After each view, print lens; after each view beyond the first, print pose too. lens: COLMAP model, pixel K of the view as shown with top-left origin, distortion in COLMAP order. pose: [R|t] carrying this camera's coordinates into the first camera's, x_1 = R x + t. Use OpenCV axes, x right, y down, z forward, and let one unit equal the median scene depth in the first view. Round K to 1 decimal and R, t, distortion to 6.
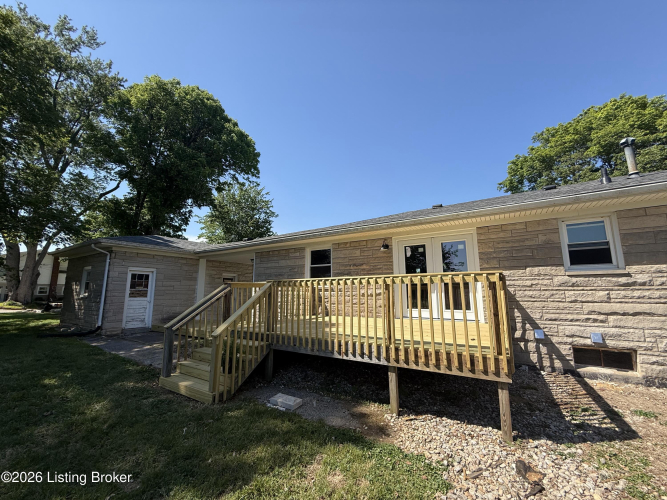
lens RADIAL K [[266.7, 0, 330.2], [0, 266.7, 251.3], [0, 0, 1]] dist [-0.003452, -0.000489]
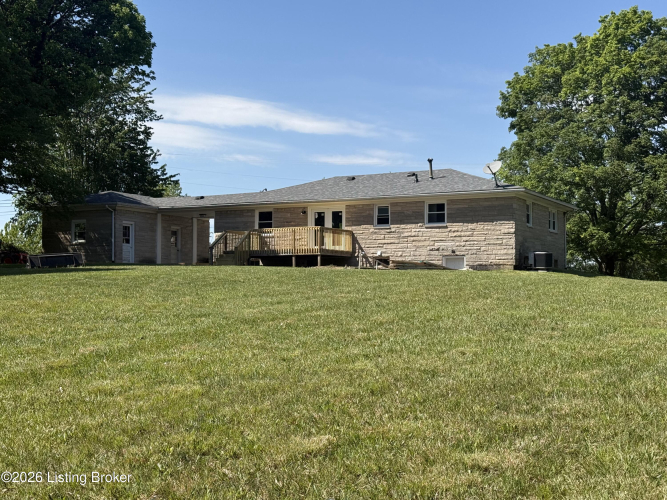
lens RADIAL K [[939.0, 0, 330.2], [0, 939.0, 251.8], [0, 0, 1]] dist [0.073751, 0.000000]
pose [[0.995655, 0.006987, 0.092856, -0.277706], [-0.016903, 0.994177, 0.106429, -0.596472], [-0.091572, -0.107536, 0.989975, -7.356366]]
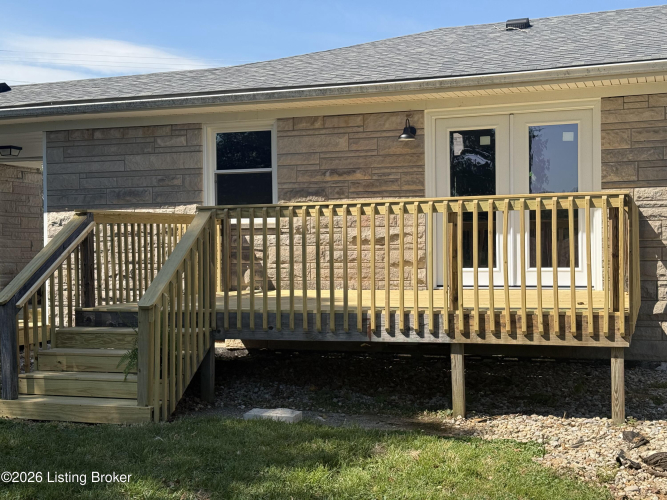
lens RADIAL K [[939.0, 0, 317.7], [0, 939.0, 252.0], [0, 0, 1]] dist [0.073751, 0.000000]
pose [[0.977408, -0.009650, 0.211139, -0.380424], [-0.022627, 0.988439, 0.149920, -0.070224], [-0.210145, -0.151311, 0.965890, -0.706305]]
